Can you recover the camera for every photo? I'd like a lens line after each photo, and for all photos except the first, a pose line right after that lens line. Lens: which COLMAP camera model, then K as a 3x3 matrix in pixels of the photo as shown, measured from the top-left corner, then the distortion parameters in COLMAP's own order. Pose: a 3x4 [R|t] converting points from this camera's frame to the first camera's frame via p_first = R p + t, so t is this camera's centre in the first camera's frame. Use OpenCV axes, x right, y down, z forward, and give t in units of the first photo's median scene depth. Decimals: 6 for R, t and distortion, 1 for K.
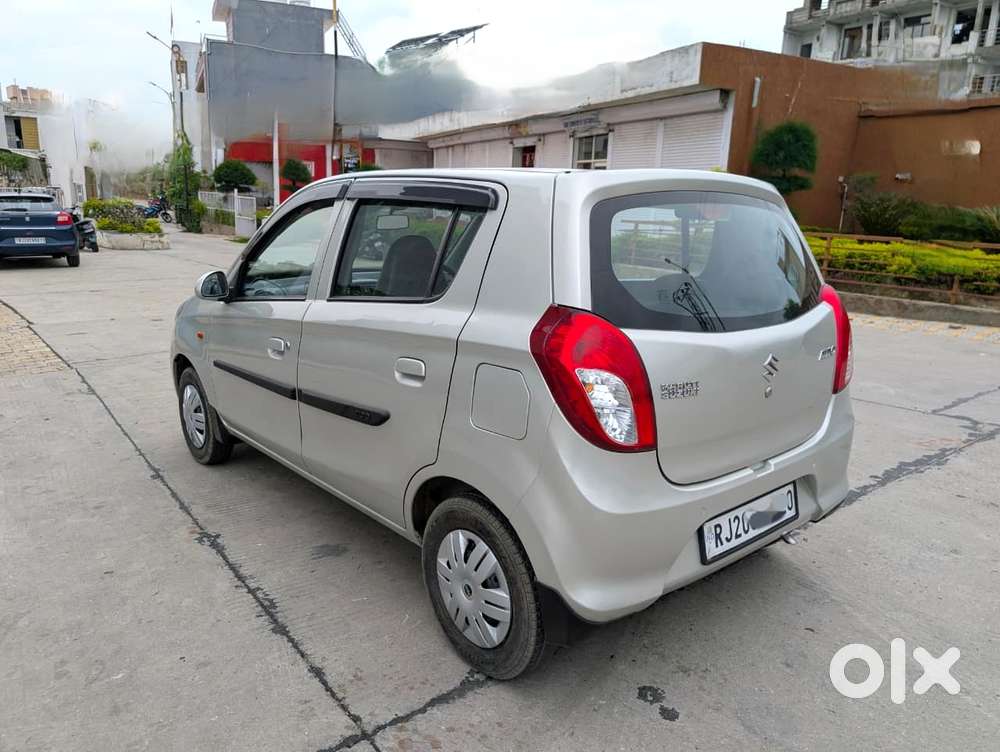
lens RADIAL K [[728.0, 0, 503.7], [0, 728.0, 395.2], [0, 0, 1]] dist [0.014404, -0.019788]
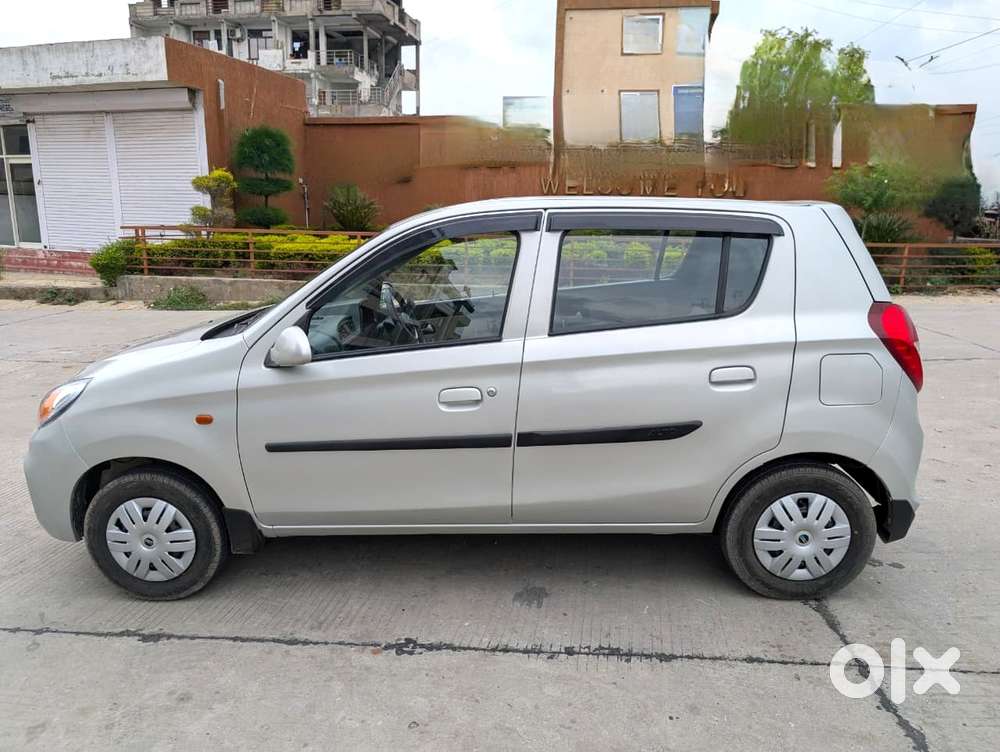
lens RADIAL K [[728.0, 0, 496.5], [0, 728.0, 382.3], [0, 0, 1]] dist [0.014404, -0.019788]
pose [[0.673624, -0.193104, 0.713401, -0.195645], [0.200460, 0.976817, 0.075123, -0.030448], [-0.711369, 0.092404, 0.696717, 0.075438]]
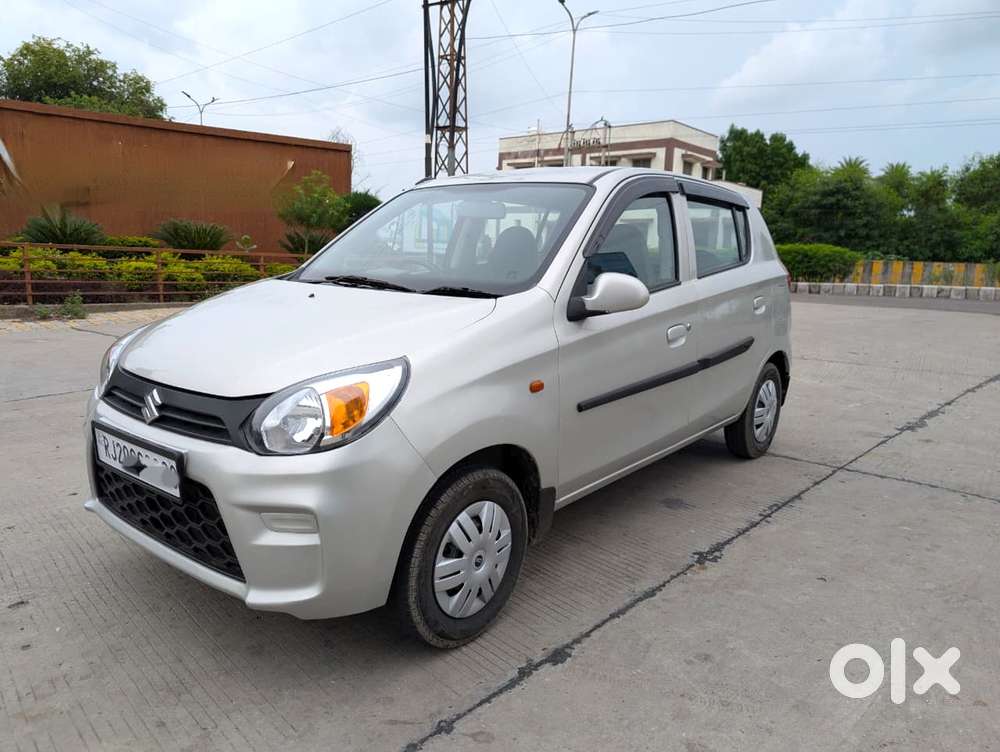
lens RADIAL K [[728.0, 0, 502.2], [0, 728.0, 371.8], [0, 0, 1]] dist [0.014404, -0.019788]
pose [[-0.188413, -0.193229, 0.962893, -0.268847], [0.216184, 0.948244, 0.232591, -0.065232], [-0.958001, 0.251985, -0.136889, 0.296941]]
